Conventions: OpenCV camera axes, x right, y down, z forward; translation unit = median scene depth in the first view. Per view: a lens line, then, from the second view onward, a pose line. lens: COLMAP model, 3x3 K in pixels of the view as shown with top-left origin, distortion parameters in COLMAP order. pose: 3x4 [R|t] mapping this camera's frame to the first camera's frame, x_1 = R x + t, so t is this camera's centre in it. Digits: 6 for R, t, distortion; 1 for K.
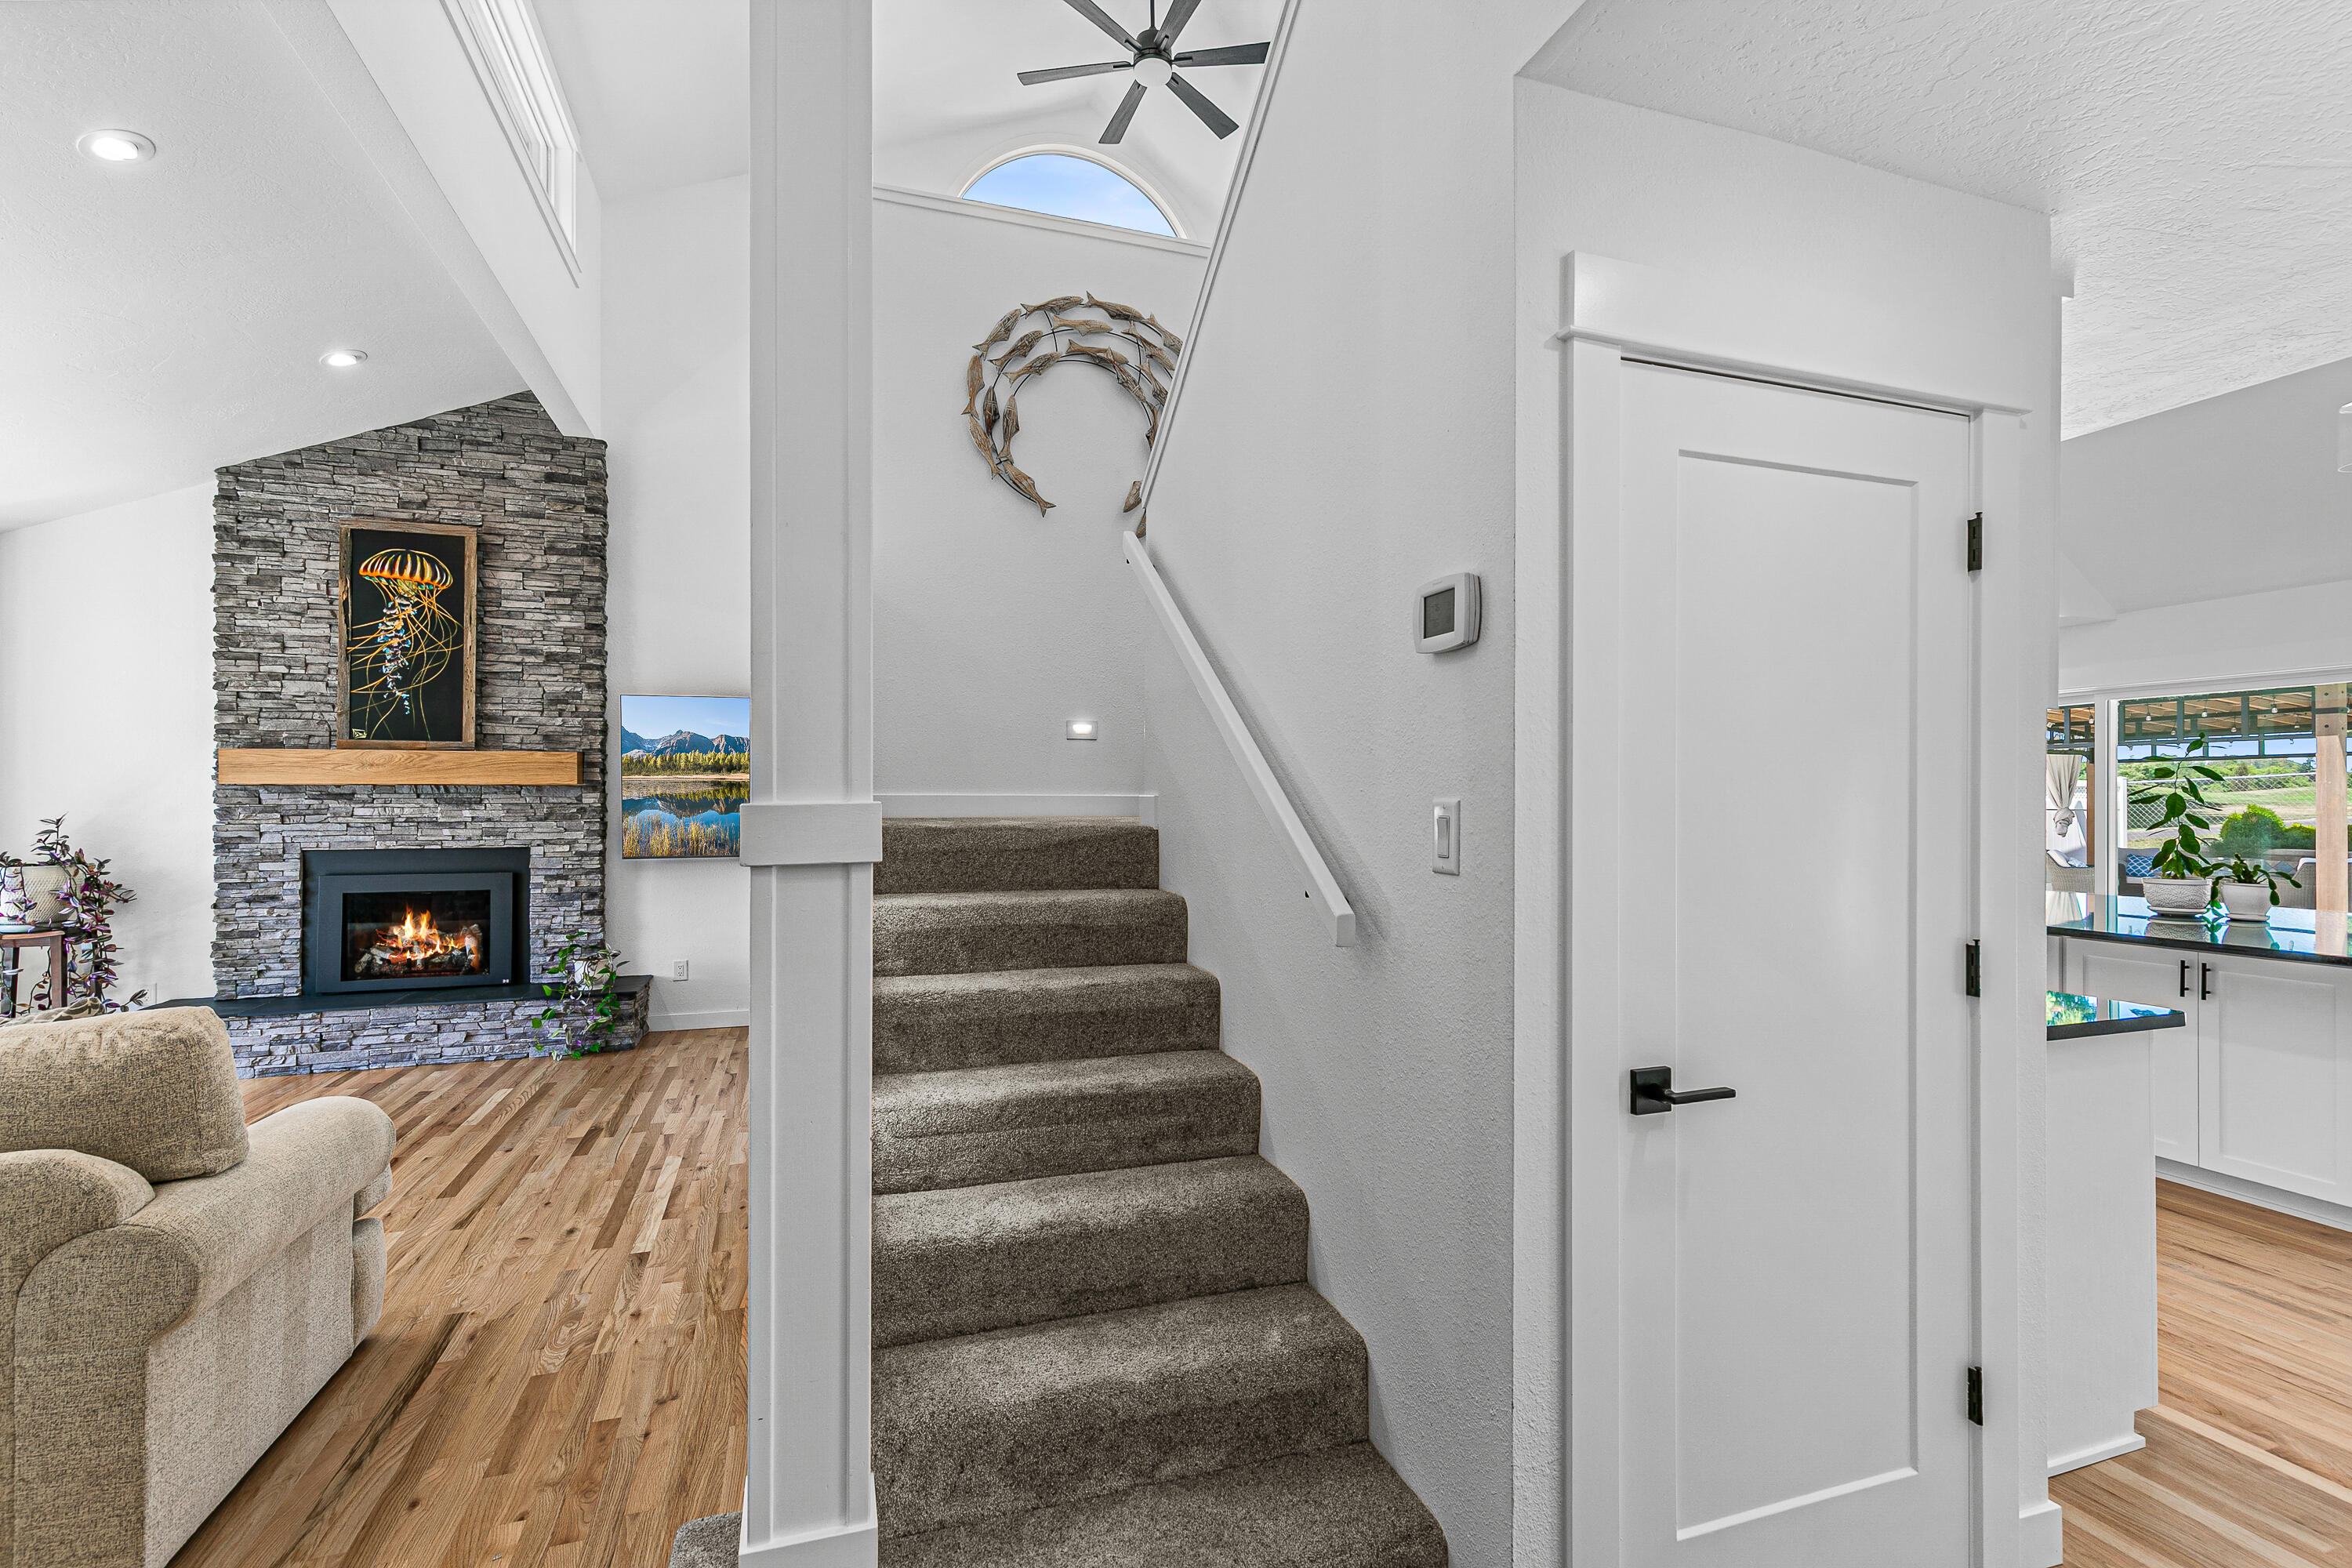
lens RADIAL K [[1067.8, 0, 1177.3], [0, 1067.8, 794.9], [0, 0, 1]] dist [0.010140, -0.001203]
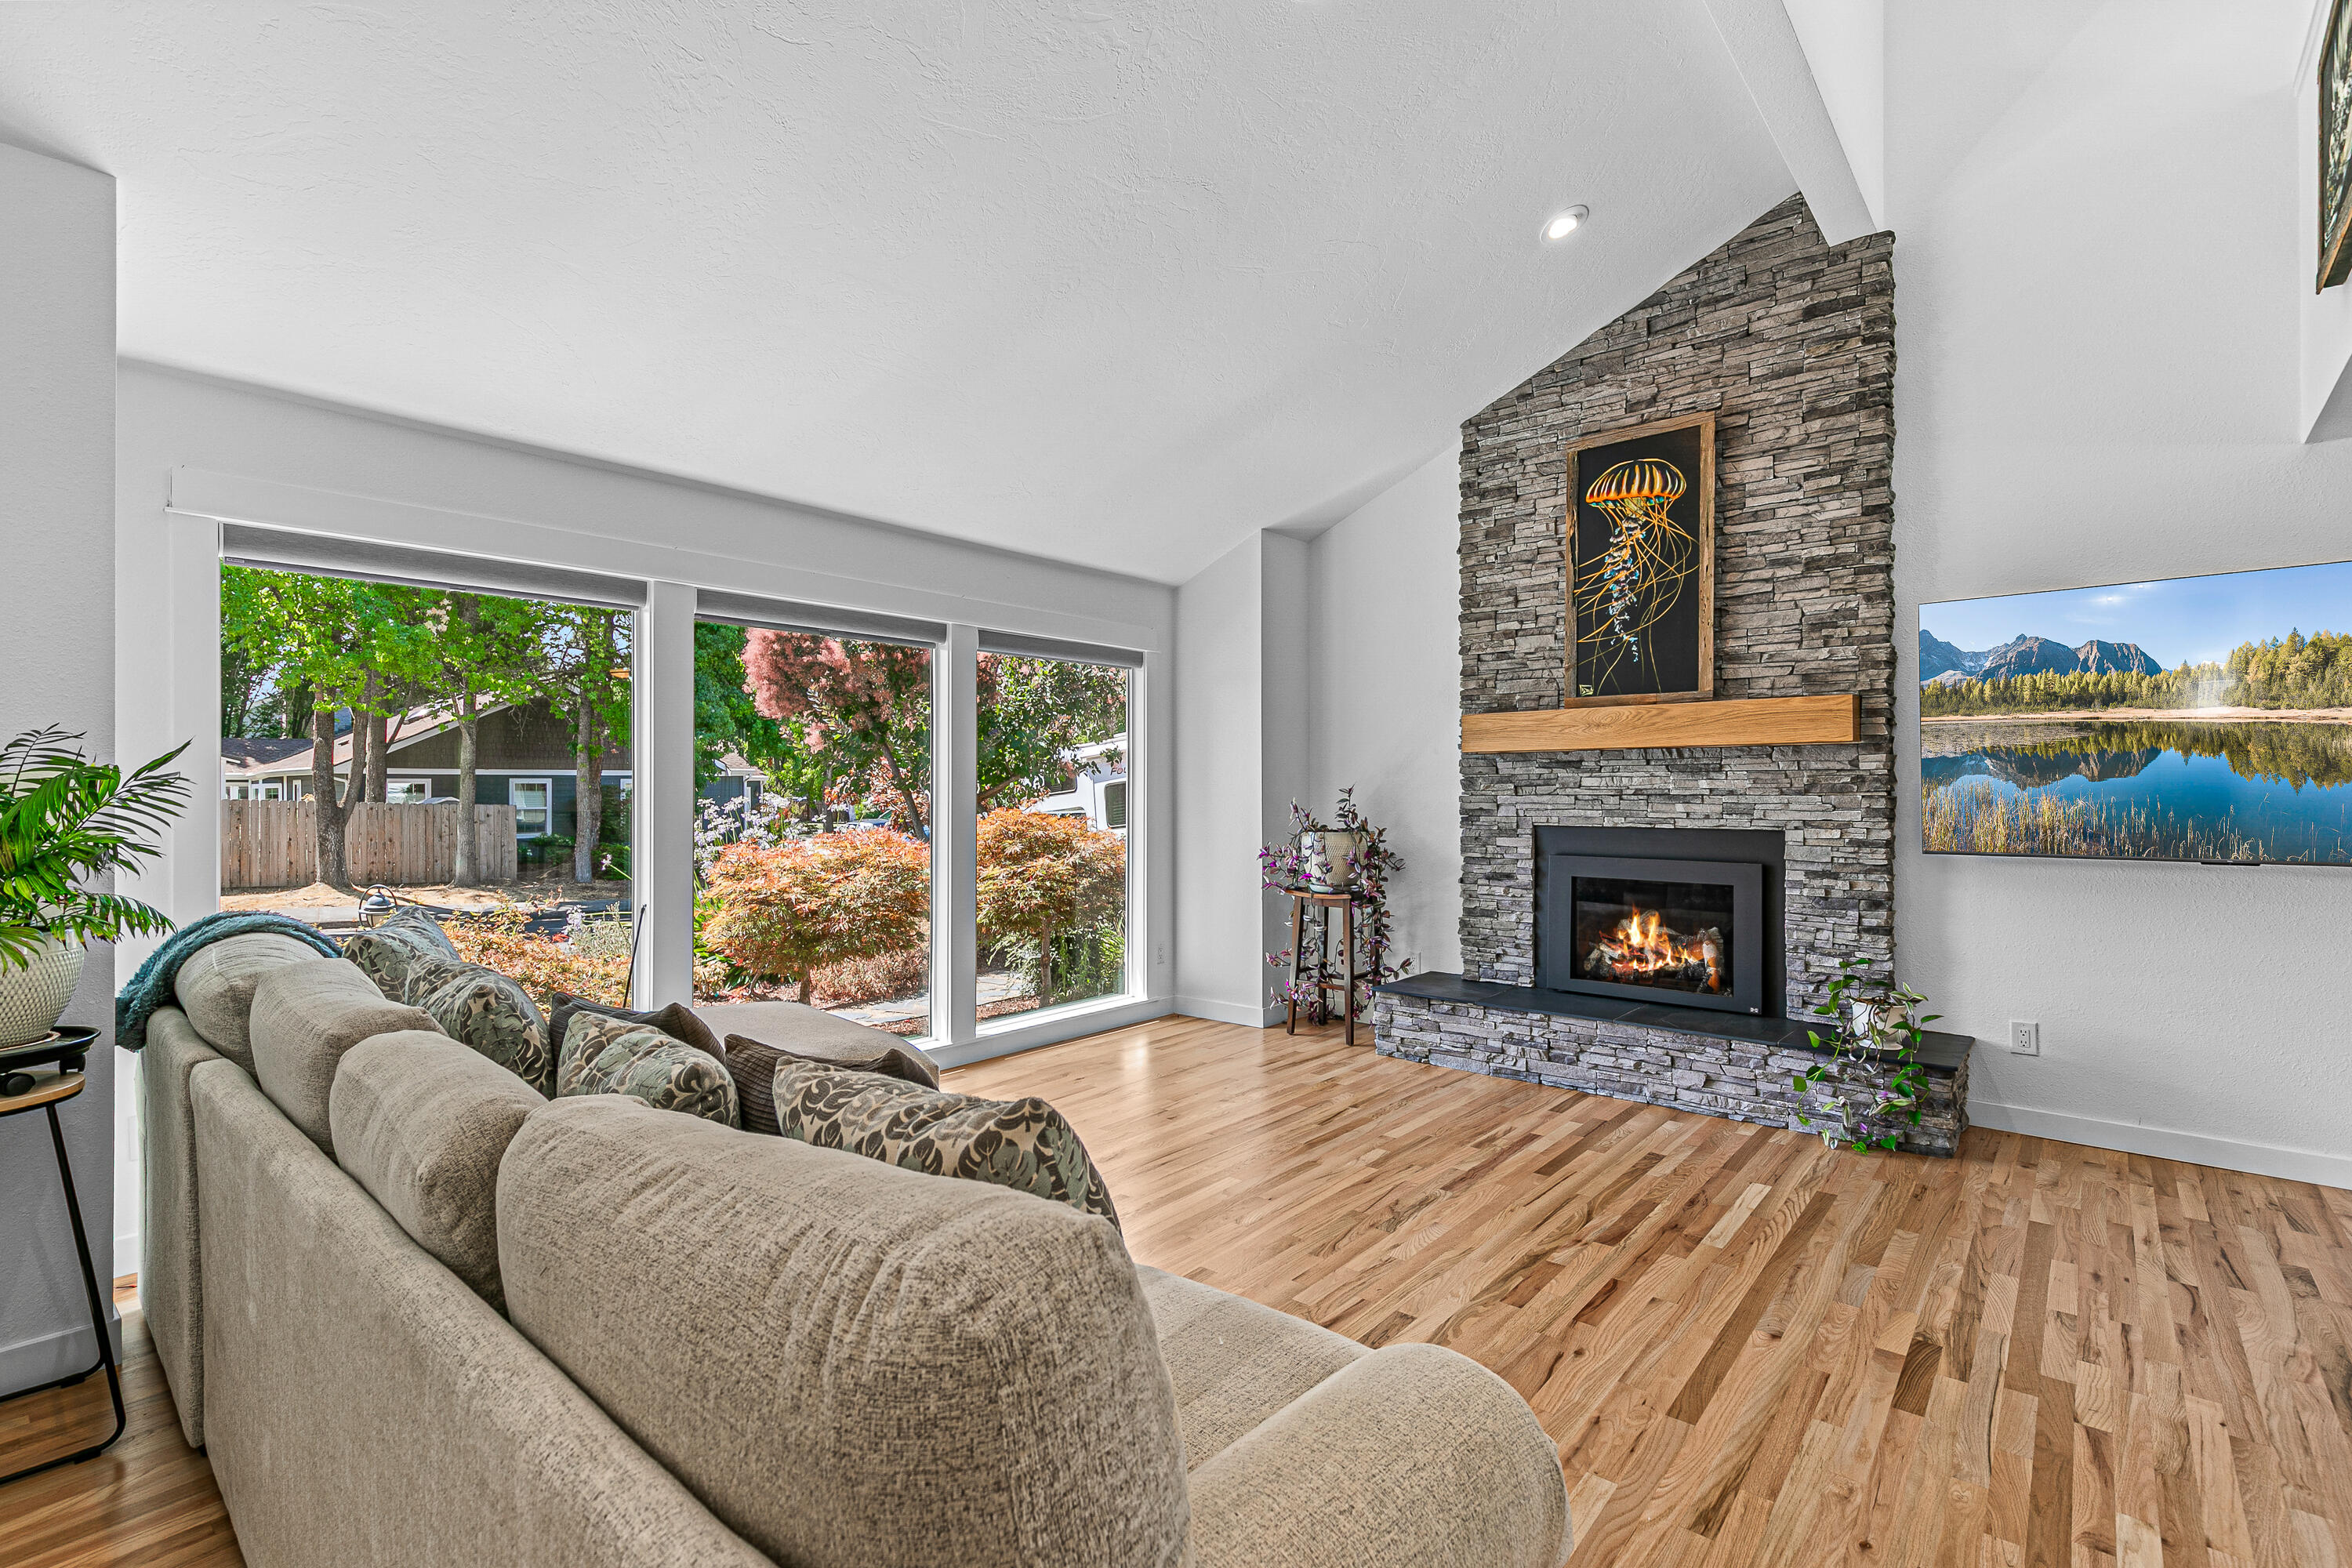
lens RADIAL K [[1064.8, 0, 1182.1], [0, 1064.8, 787.1], [0, 0, 1]] dist [0.010254, -0.006237]
pose [[0.508793, -0.001025, -0.860888, -0.203556], [0.006674, 0.999974, 0.002753, 0.015709], [0.860863, -0.007146, 0.508786, 0.302546]]
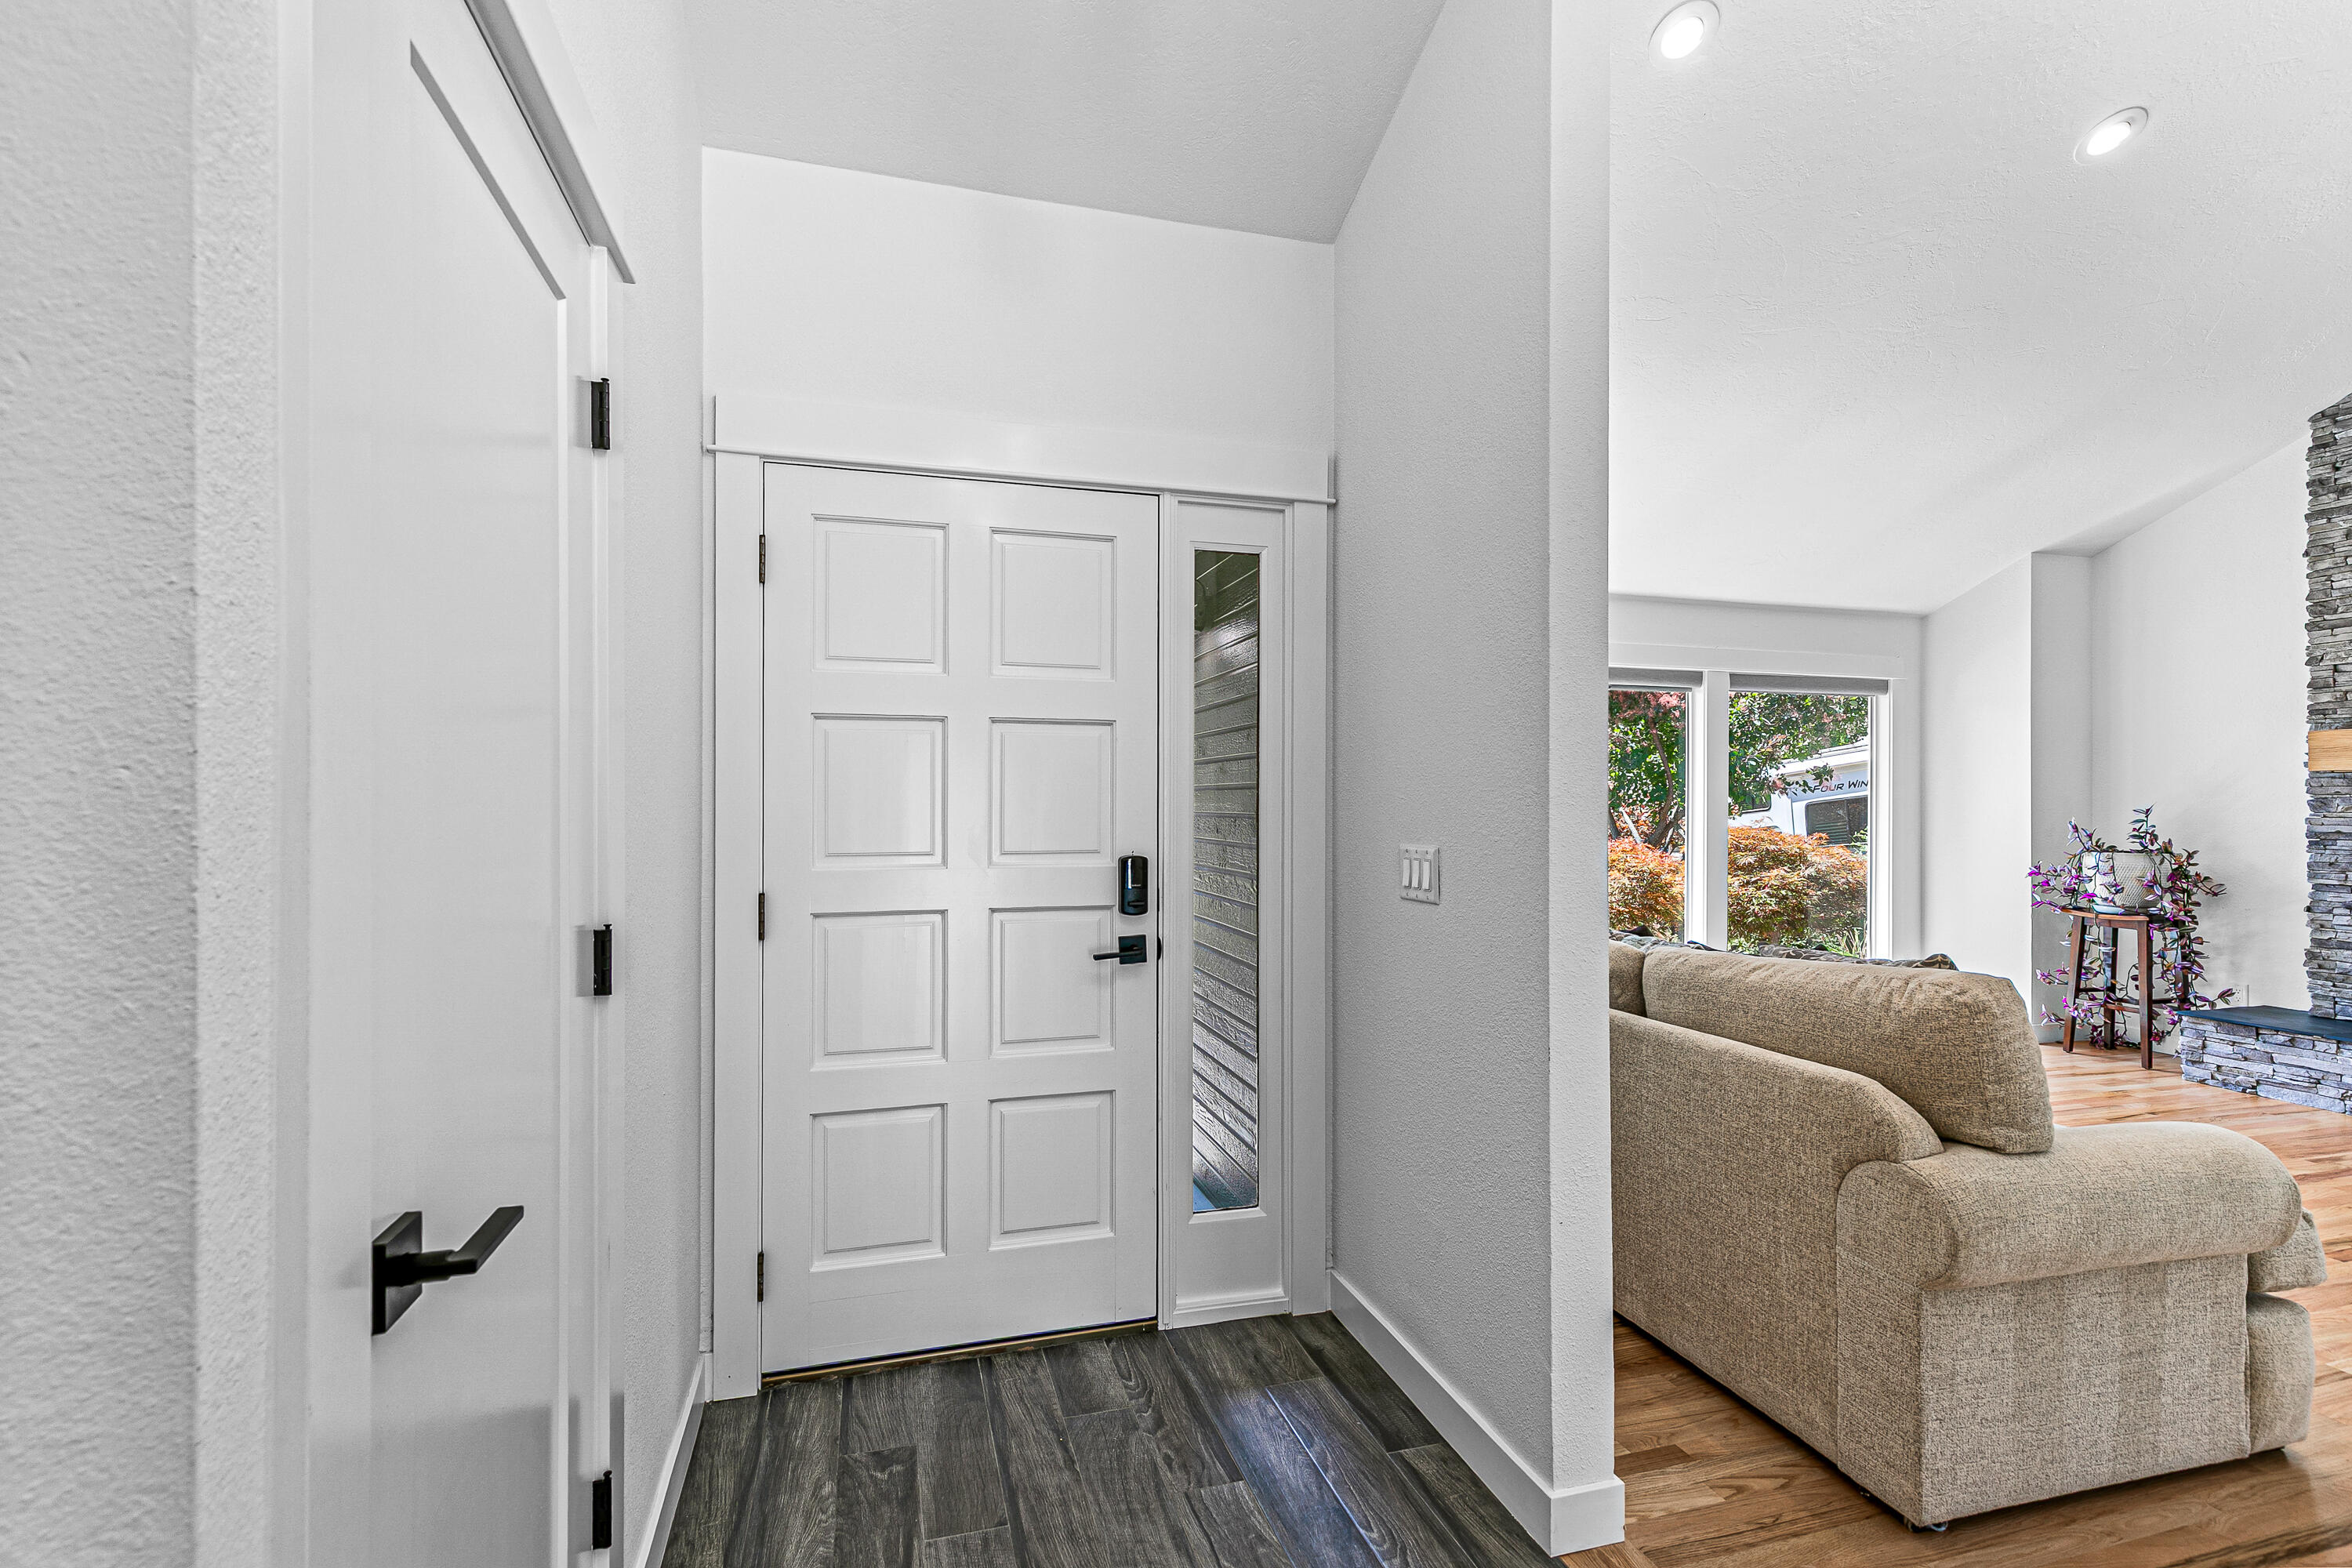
lens RADIAL K [[1063.5, 0, 1180.4], [0, 1063.5, 798.8], [0, 0, 1]] dist [0.004112, 0.000342]
pose [[-0.047865, -0.004115, -0.998845, 0.033073], [0.002267, 0.999988, -0.004229, 0.013750], [0.998851, -0.002467, -0.047855, 0.110231]]
